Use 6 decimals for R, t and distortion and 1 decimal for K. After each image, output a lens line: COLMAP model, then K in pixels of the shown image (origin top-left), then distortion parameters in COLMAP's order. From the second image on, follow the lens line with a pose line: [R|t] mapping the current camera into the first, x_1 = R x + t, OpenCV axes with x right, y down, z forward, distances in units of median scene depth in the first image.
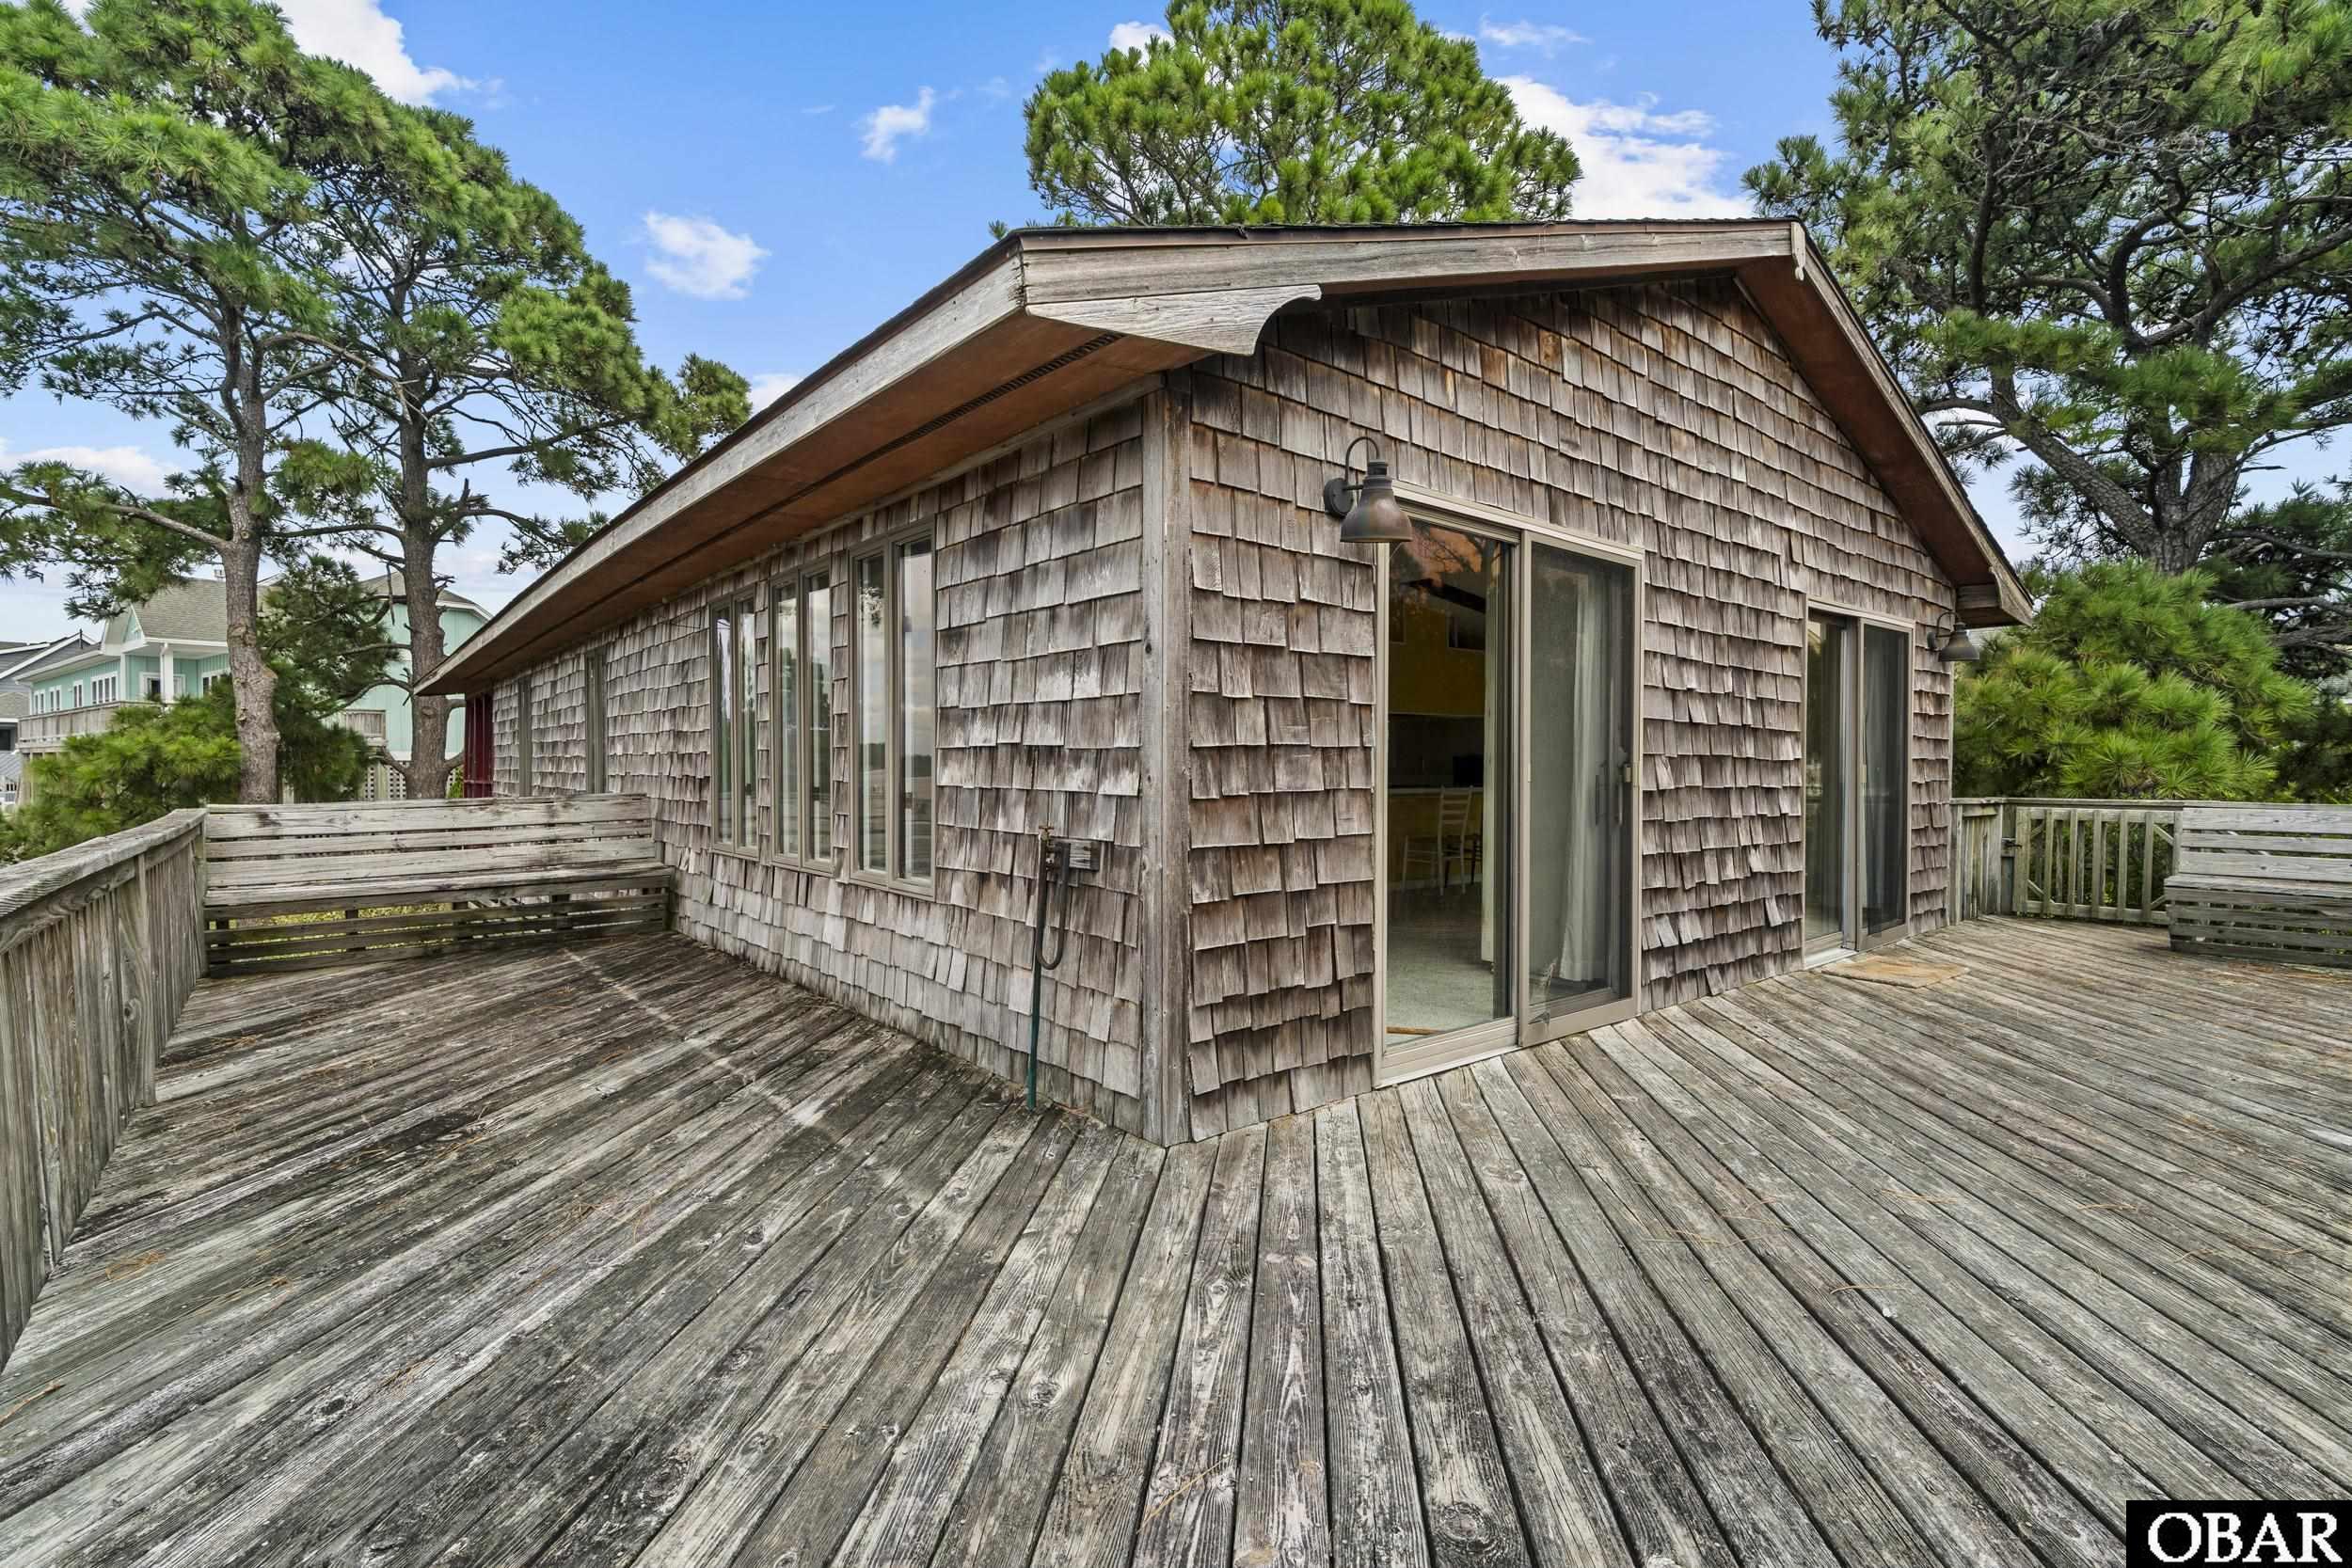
lens RADIAL K [[1113.1, 0, 1184.2], [0, 1113.1, 773.8], [0, 0, 1]] dist [-0.000583, 0.007034]
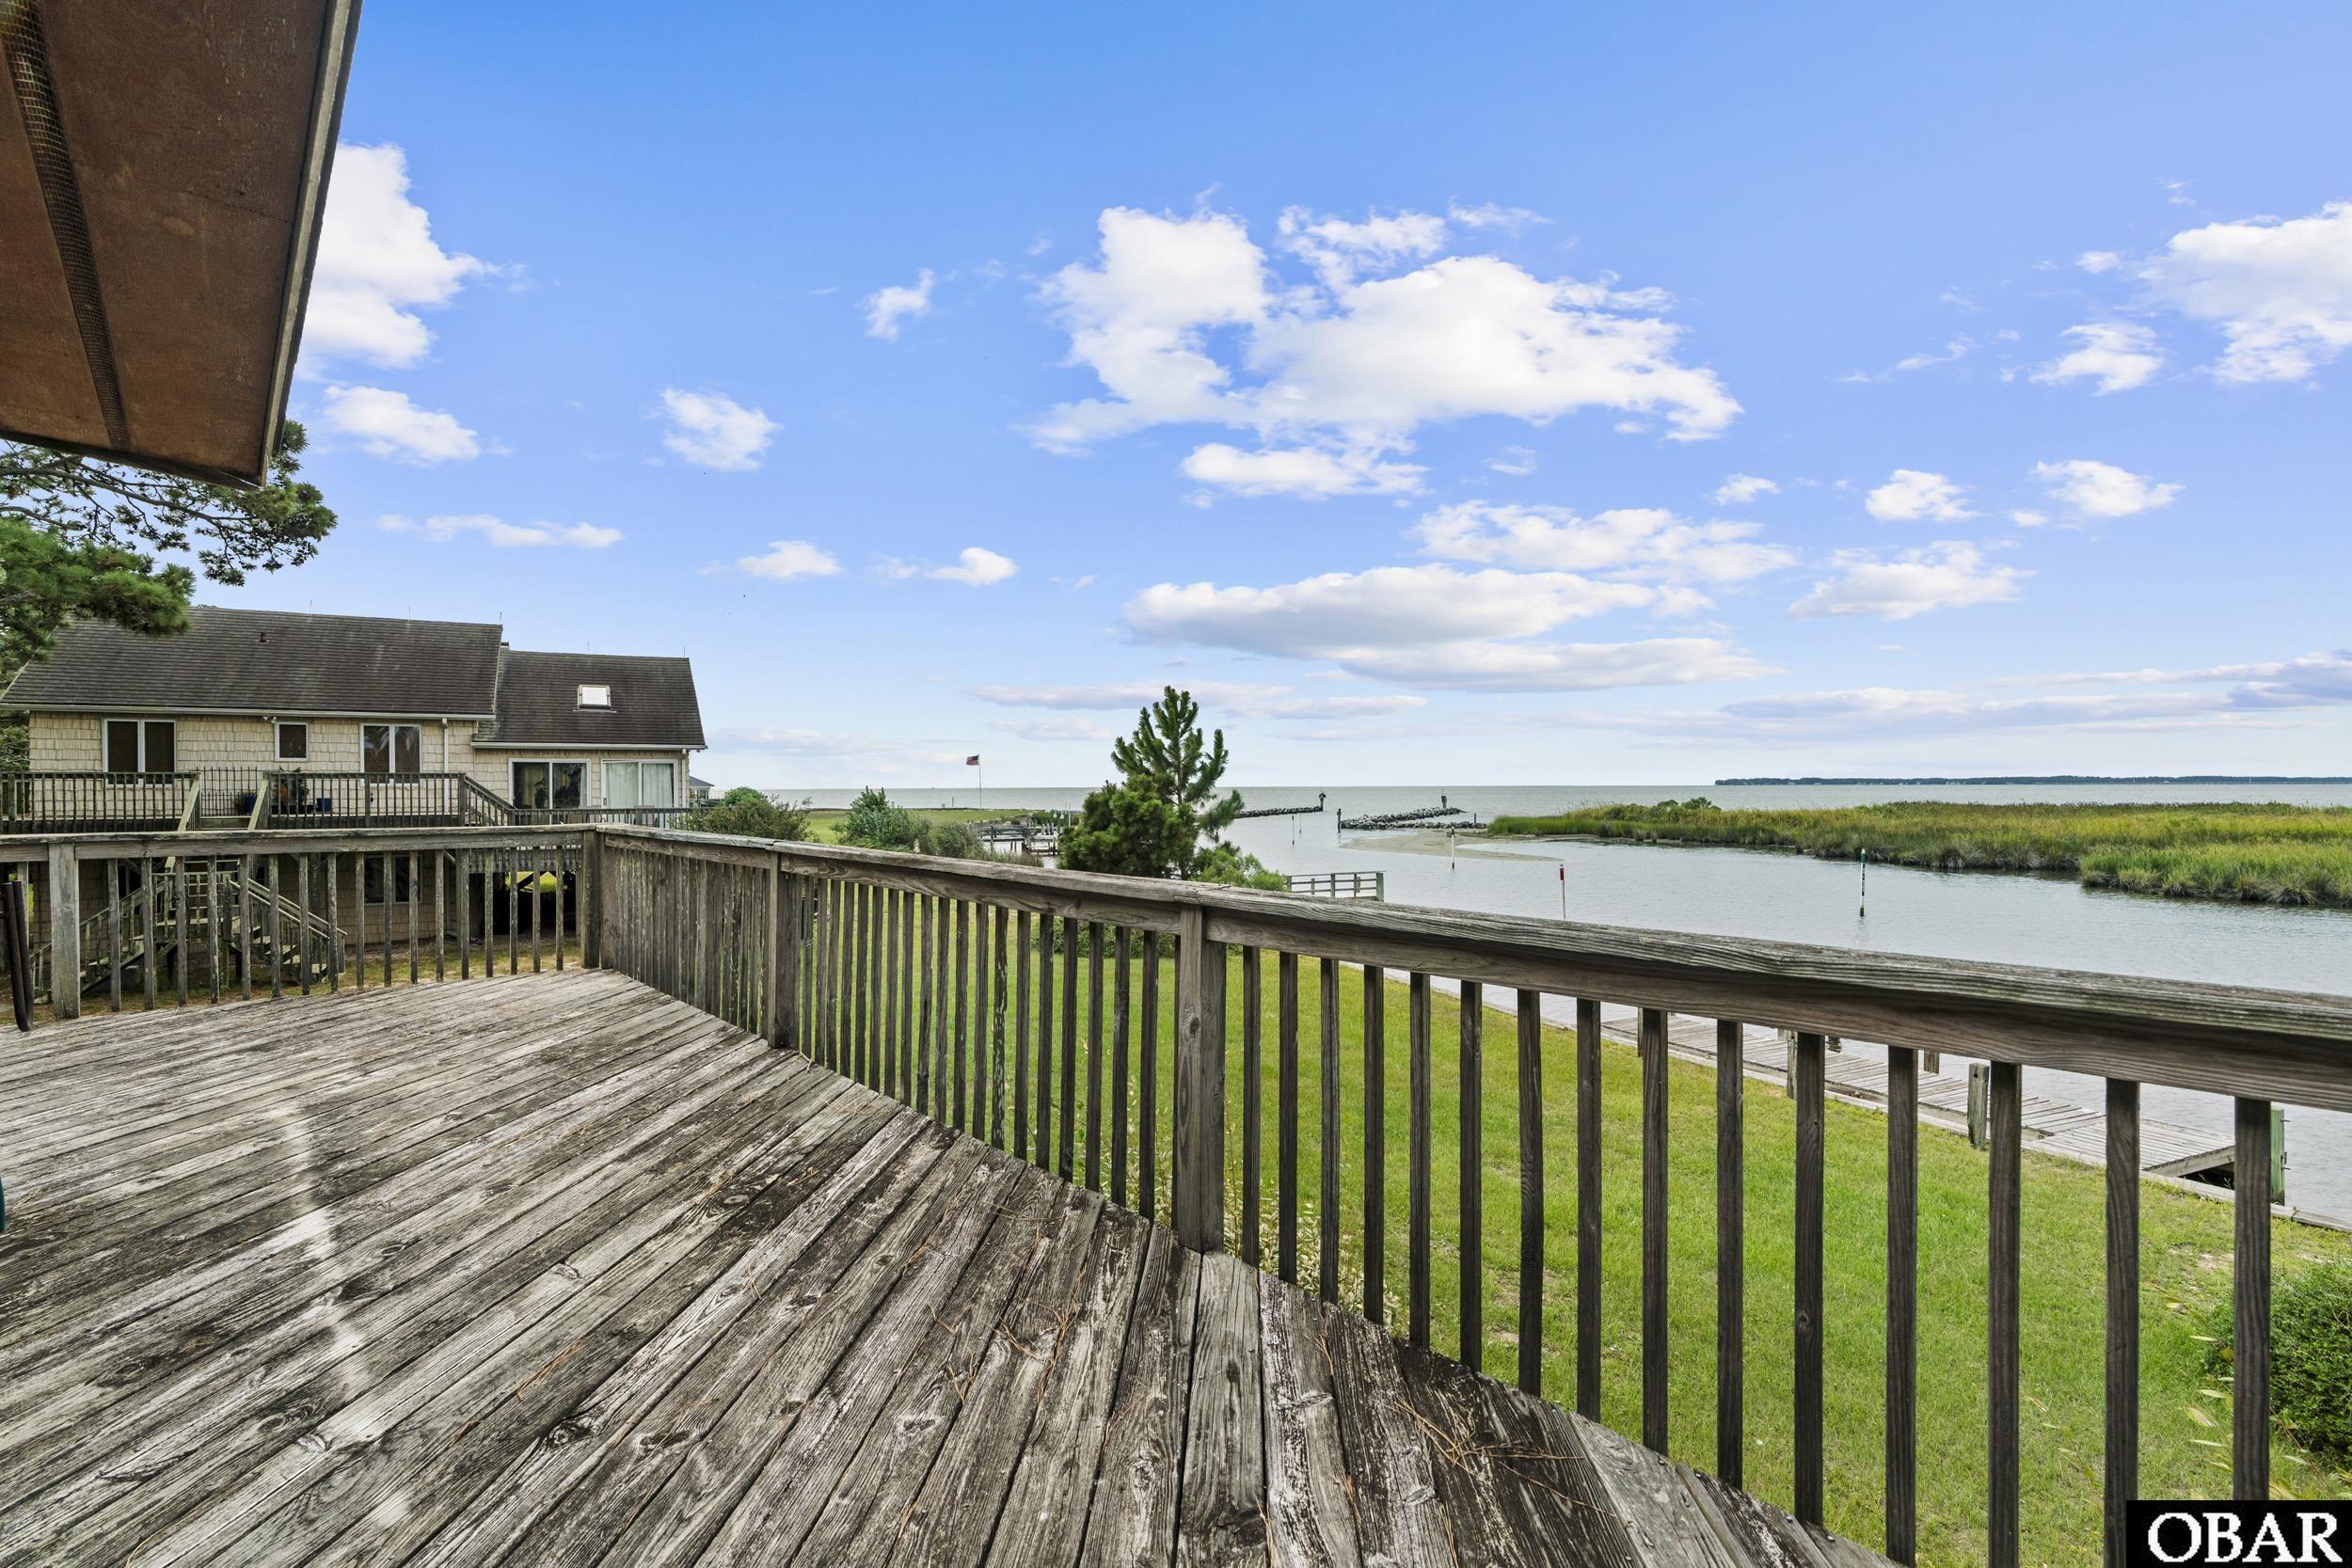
lens RADIAL K [[1082.3, 0, 1176.0], [0, 1082.3, 784.0], [0, 0, 1]] dist [-0.004862, 0.001963]
pose [[-0.998604, -0.000155, -0.052827, -0.953023], [-0.000418, 0.999988, 0.004973, -0.017462], [0.052826, 0.004988, -0.998591, 1.864070]]
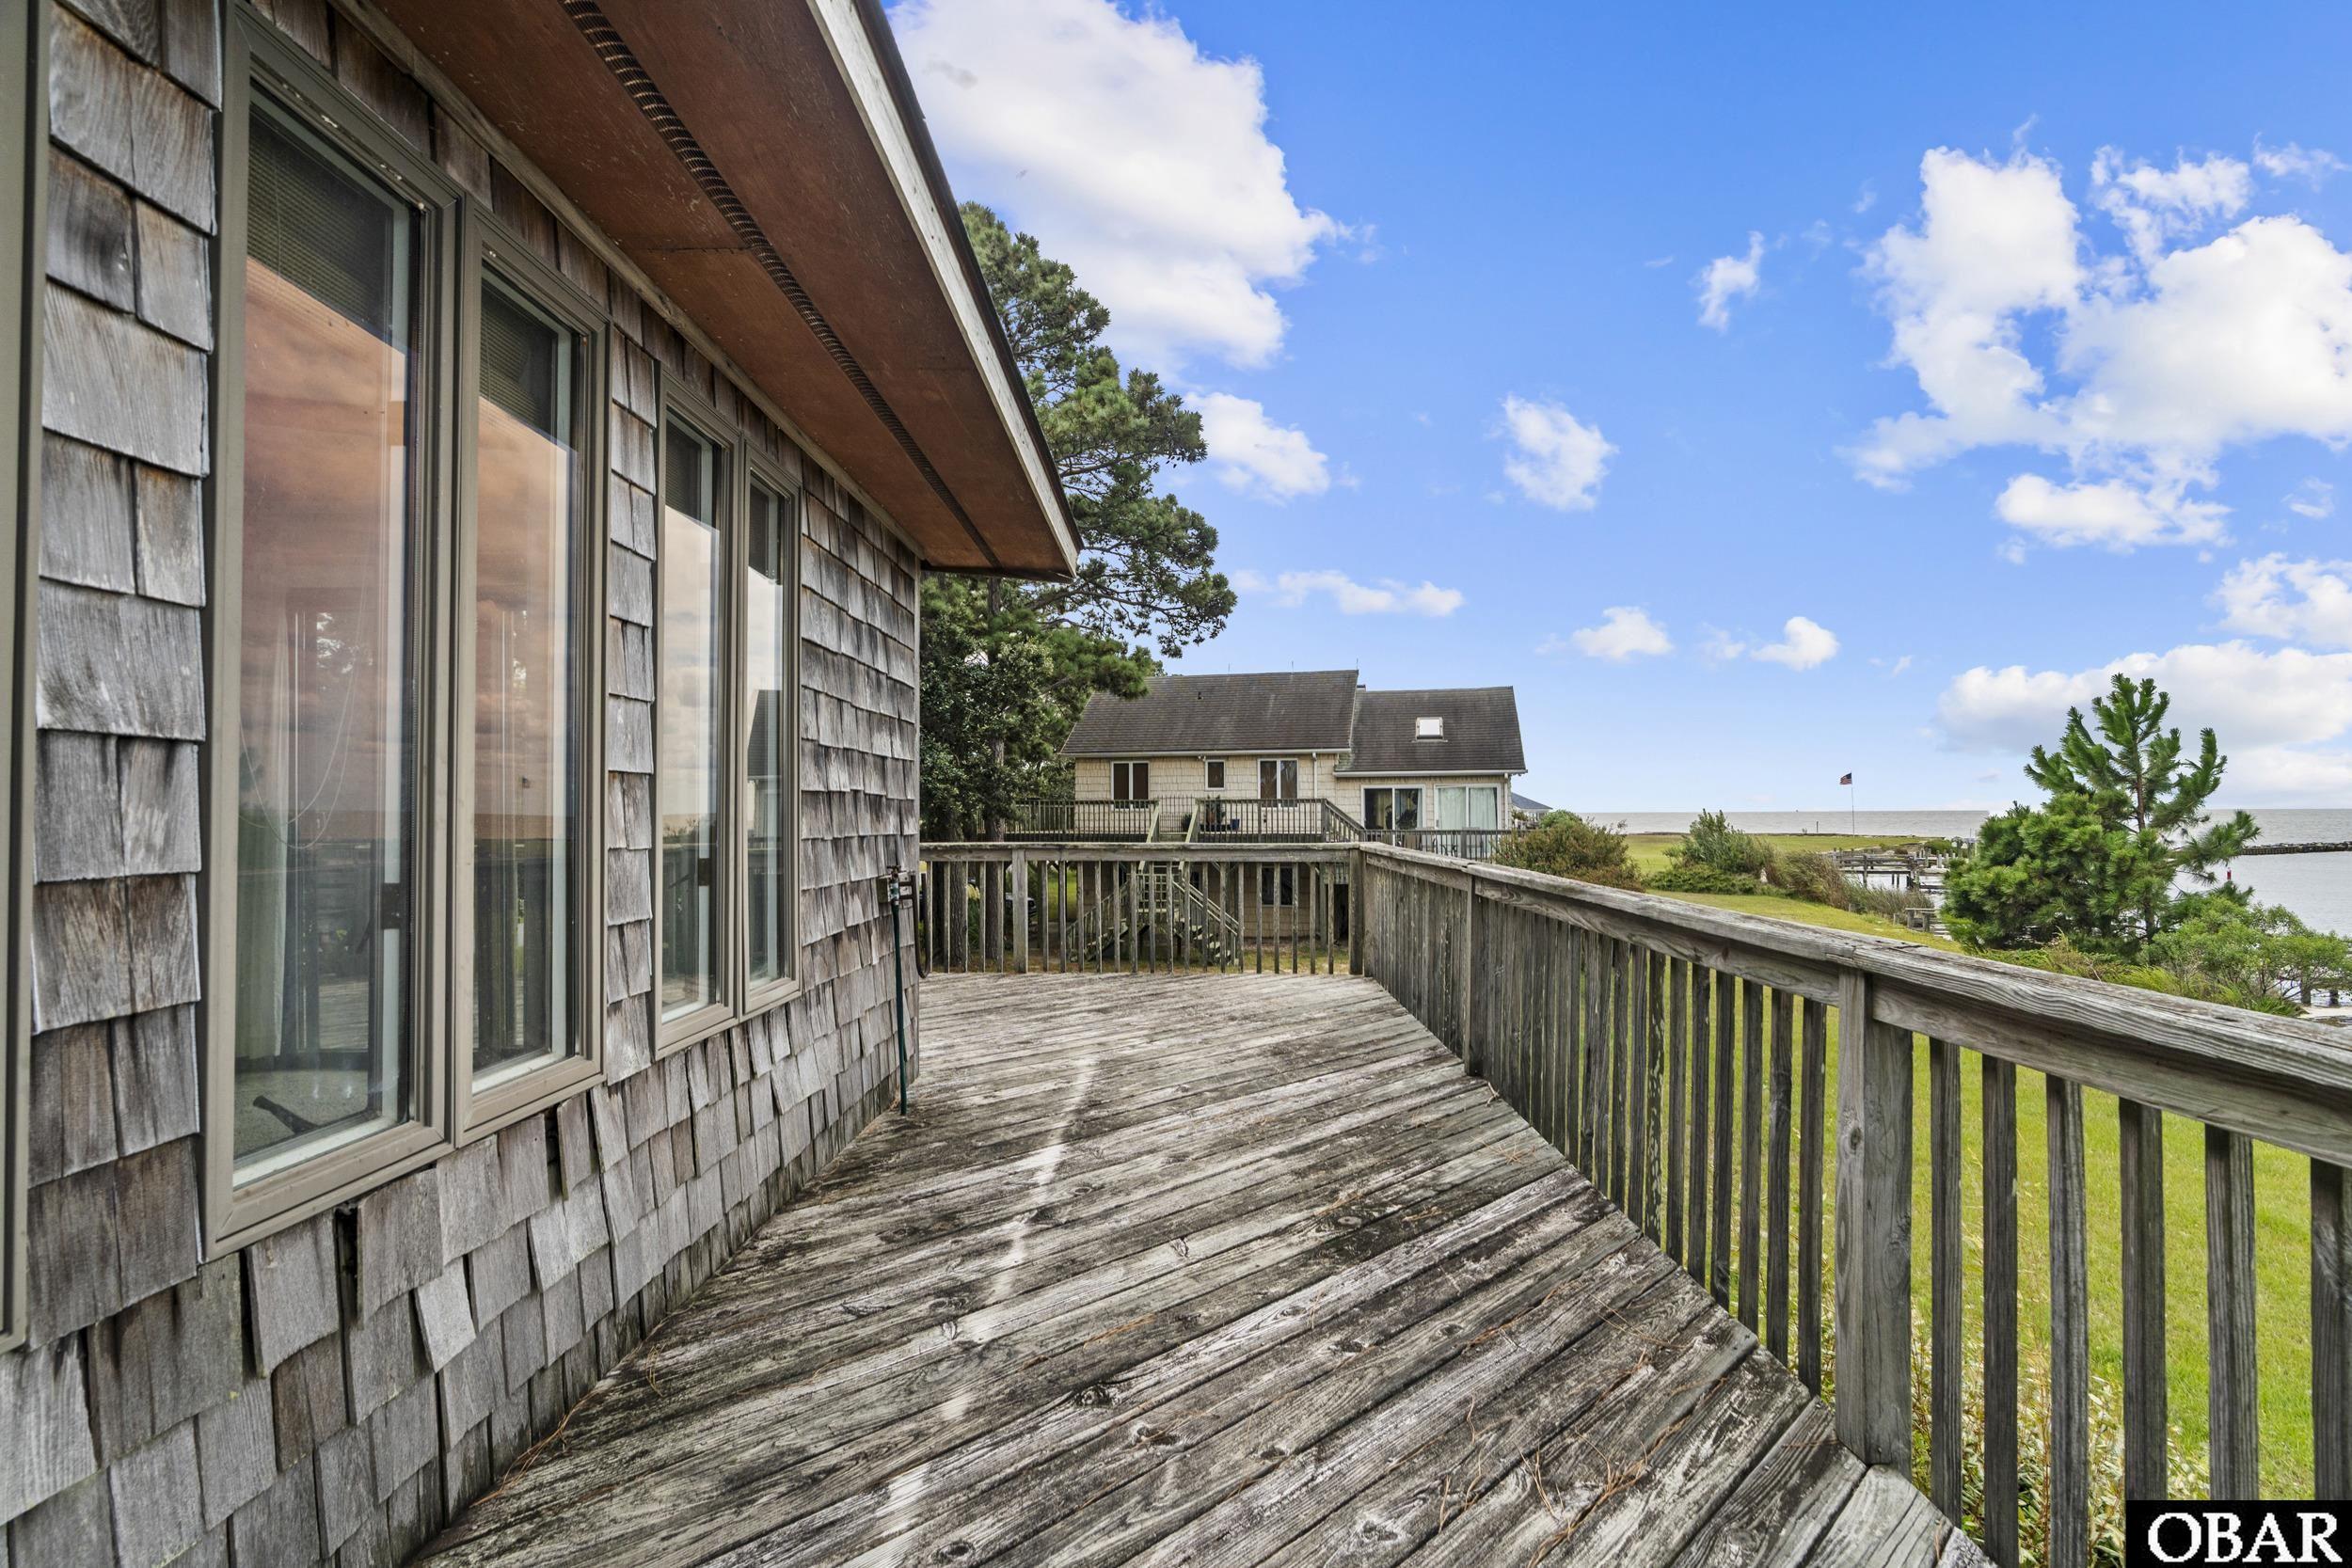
lens RADIAL K [[1082.3, 0, 1176.0], [0, 1082.3, 784.0], [0, 0, 1]] dist [-0.004862, 0.001963]
pose [[-0.771561, 0.016681, 0.635937, -1.095041], [0.006185, 0.999806, -0.018720, -0.013577], [-0.636126, -0.010510, -0.771514, 1.740745]]
